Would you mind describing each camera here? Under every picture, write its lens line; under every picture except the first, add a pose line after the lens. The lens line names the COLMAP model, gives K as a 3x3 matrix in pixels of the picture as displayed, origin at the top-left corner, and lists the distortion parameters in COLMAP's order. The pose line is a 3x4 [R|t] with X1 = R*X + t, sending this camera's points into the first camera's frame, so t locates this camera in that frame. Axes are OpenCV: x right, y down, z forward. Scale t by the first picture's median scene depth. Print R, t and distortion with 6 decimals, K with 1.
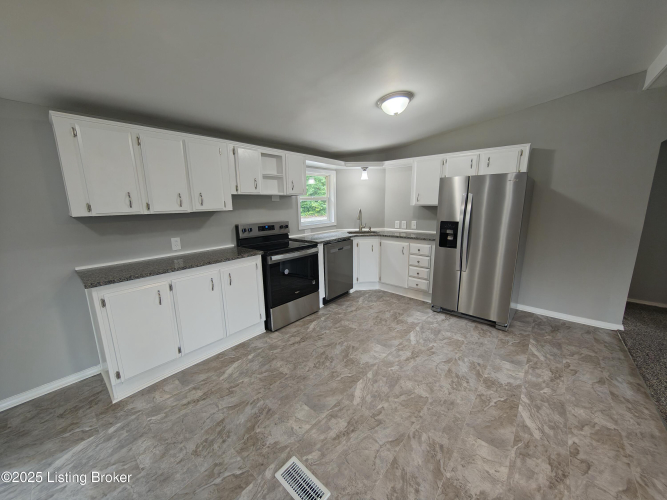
lens RADIAL K [[250.9, 0, 331.1], [0, 250.9, 249.5], [0, 0, 1]] dist [-0.002598, 0.000586]
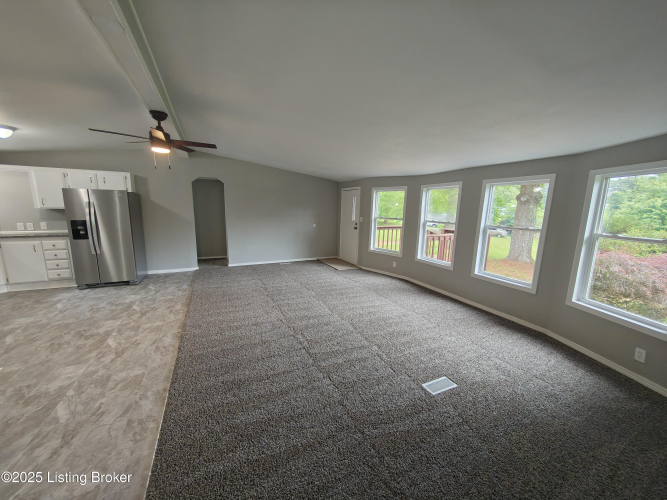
lens RADIAL K [[250.9, 0, 332.5], [0, 250.9, 248.1], [0, 0, 1]] dist [-0.002598, 0.000586]
pose [[0.399835, -0.129129, 0.907446, -0.236079], [0.148328, 0.986093, 0.074965, 0.140679], [-0.904506, 0.104626, 0.413428, -0.806170]]
